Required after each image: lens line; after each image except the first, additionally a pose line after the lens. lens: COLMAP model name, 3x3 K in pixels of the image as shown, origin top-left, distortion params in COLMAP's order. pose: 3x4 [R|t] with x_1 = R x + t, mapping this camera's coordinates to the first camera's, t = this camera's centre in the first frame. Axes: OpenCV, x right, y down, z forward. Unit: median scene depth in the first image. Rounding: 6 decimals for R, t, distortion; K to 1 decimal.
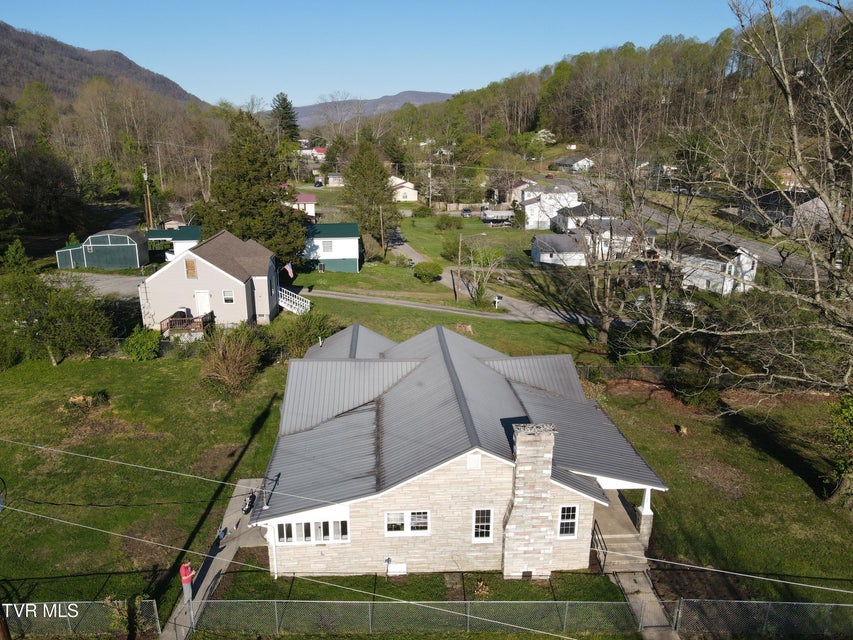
lens RADIAL K [[620.1, 0, 426.5], [0, 620.1, 320.0], [0, 0, 1]] dist [-0.000282, 0.032183]
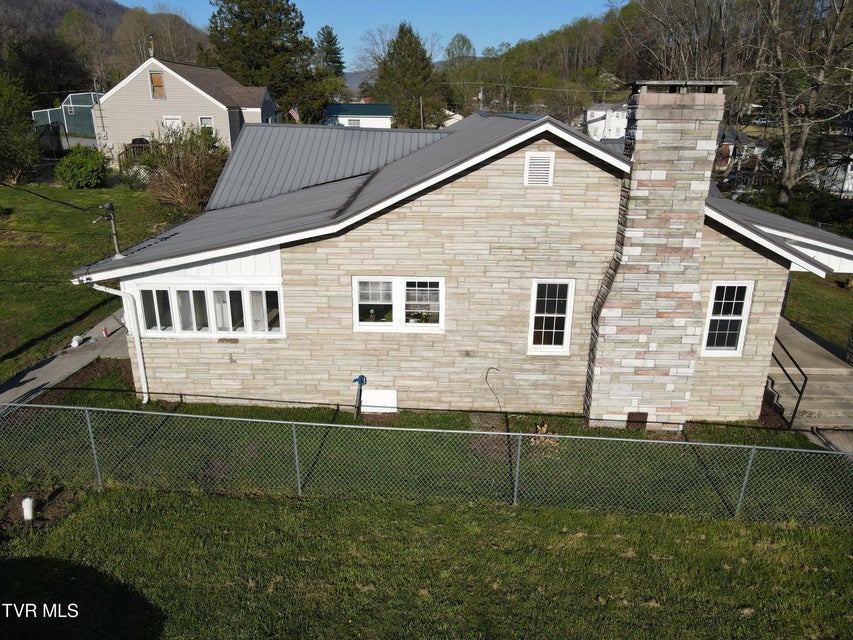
lens RADIAL K [[620.1, 0, 426.5], [0, 620.1, 320.0], [0, 0, 1]] dist [-0.000282, 0.032183]
pose [[0.996660, 0.031959, -0.075152, 0.029178], [-0.028429, 0.998463, 0.047582, 0.313030], [0.076557, -0.045287, 0.996036, 0.499172]]
